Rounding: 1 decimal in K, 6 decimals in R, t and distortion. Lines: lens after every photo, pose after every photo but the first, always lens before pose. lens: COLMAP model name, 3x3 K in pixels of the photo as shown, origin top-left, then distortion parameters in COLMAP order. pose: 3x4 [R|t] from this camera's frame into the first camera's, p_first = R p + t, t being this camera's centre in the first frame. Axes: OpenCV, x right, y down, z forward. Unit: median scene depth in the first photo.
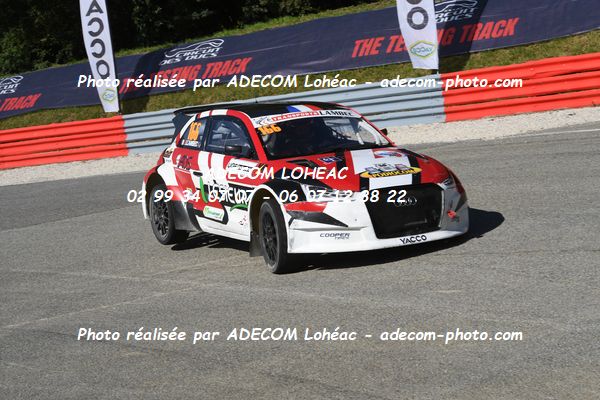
lens RADIAL K [[1256.8, 0, 300.0], [0, 1256.8, 200.0], [0, 0, 1]] dist [-0.244728, 0.217153]
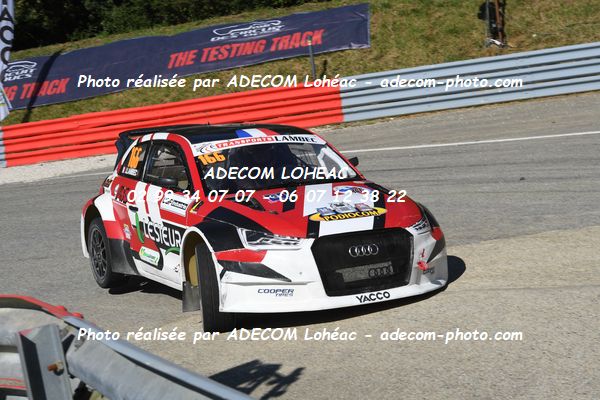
lens RADIAL K [[1256.8, 0, 300.0], [0, 1256.8, 200.0], [0, 0, 1]] dist [-0.244728, 0.217153]
pose [[0.999313, 0.011764, -0.035132, 0.063731], [-0.012086, 0.999887, -0.008948, -0.021427], [0.035023, 0.009366, 0.999343, 0.164845]]
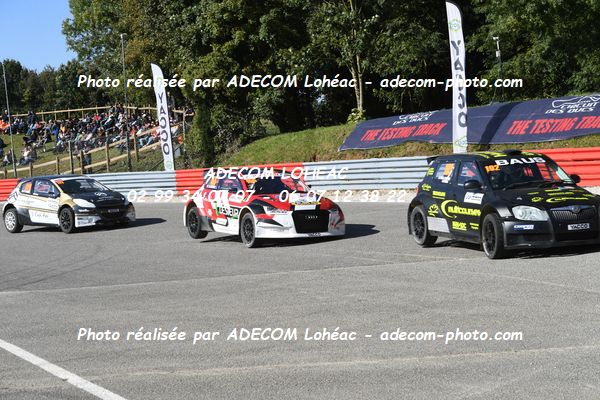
lens RADIAL K [[1256.8, 0, 300.0], [0, 1256.8, 200.0], [0, 0, 1]] dist [-0.244728, 0.217153]
pose [[0.998160, 0.060536, -0.003515, 0.063304], [-0.060637, 0.996183, -0.062785, 0.097517], [-0.000299, 0.062883, 0.998021, -1.029841]]
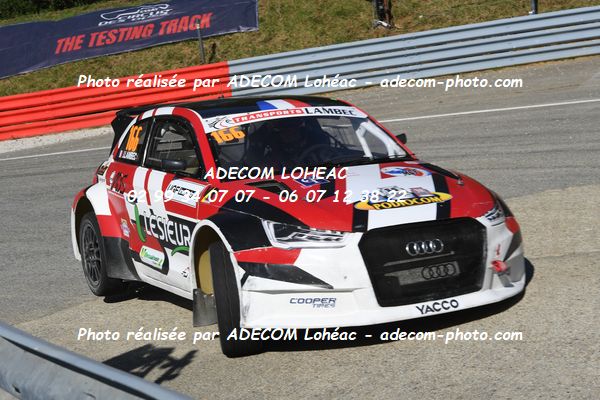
lens RADIAL K [[1256.8, 0, 300.0], [0, 1256.8, 200.0], [0, 0, 1]] dist [-0.244728, 0.217153]
pose [[0.999052, 0.000554, -0.043523, 0.043421], [-0.000926, 0.999963, -0.008531, -0.015522], [0.043516, 0.008564, 0.999016, 0.326849]]
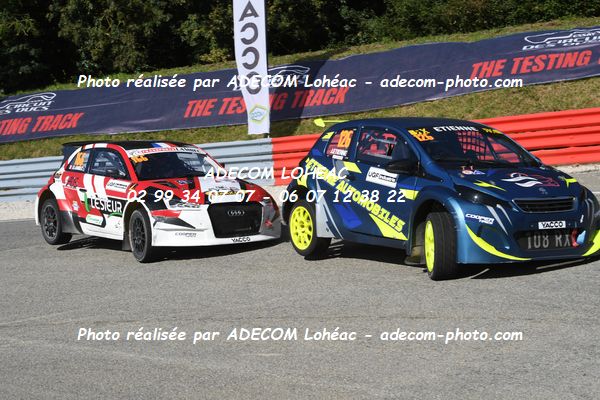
lens RADIAL K [[1256.8, 0, 300.0], [0, 1256.8, 200.0], [0, 0, 1]] dist [-0.244728, 0.217153]
pose [[0.989591, 0.046752, 0.136100, -0.034497], [-0.040014, 0.997854, -0.051835, 0.051573], [-0.138231, 0.045849, 0.989338, -0.367396]]
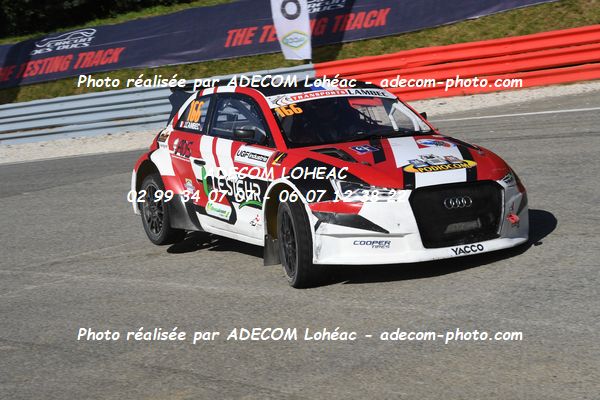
lens RADIAL K [[1256.8, 0, 300.0], [0, 1256.8, 200.0], [0, 0, 1]] dist [-0.244728, 0.217153]
pose [[0.999781, 0.017021, 0.012190, -0.025633], [-0.017174, 0.999774, 0.012526, -0.007893], [-0.011974, -0.012732, 0.999847, 0.173471]]
